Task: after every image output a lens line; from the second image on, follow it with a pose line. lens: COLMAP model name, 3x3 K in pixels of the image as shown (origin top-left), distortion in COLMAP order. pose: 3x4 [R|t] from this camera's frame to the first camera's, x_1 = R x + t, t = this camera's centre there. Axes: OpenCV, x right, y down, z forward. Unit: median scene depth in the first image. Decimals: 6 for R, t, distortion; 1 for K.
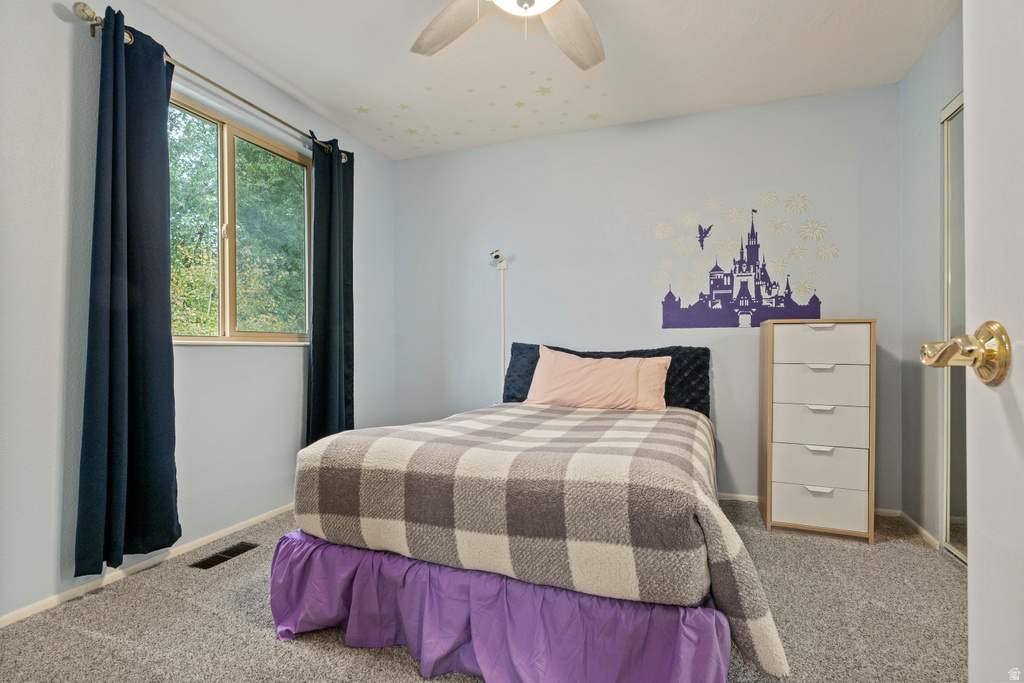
lens RADIAL K [[492.9, 0, 502.1], [0, 492.9, 341.5], [0, 0, 1]] dist [-0.002035, 0.000827]
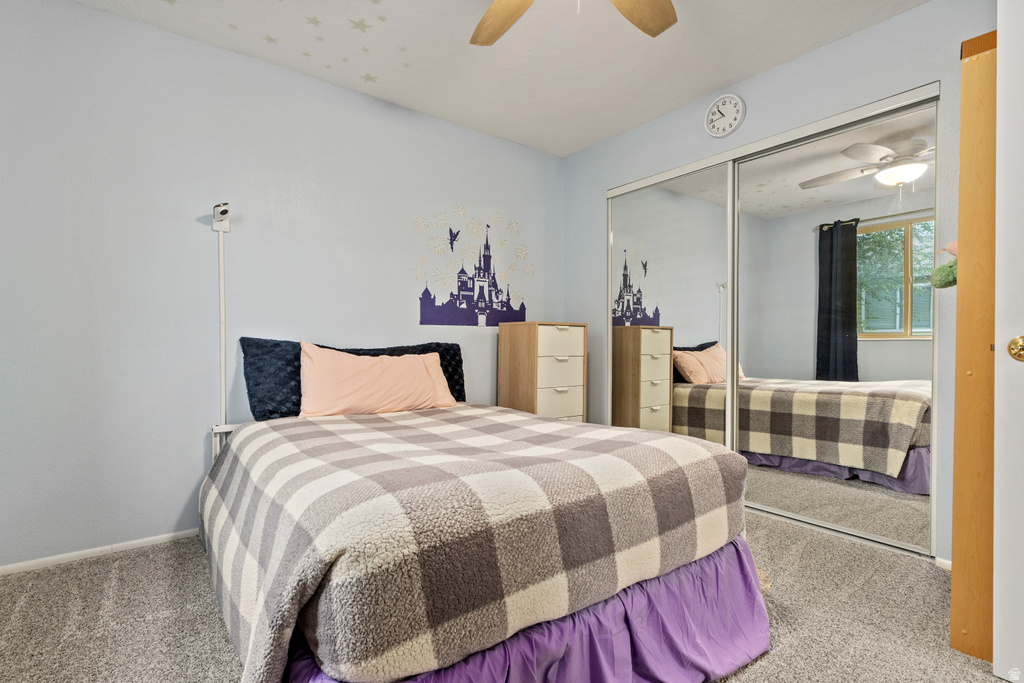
lens RADIAL K [[492.9, 0, 515.6], [0, 492.9, 345.6], [0, 0, 1]] dist [-0.002035, 0.000827]
pose [[0.525712, -0.003187, 0.850656, -0.438931], [-0.011173, 0.999881, 0.010651, 0.003220], [-0.850589, -0.015104, 0.525614, 0.330630]]
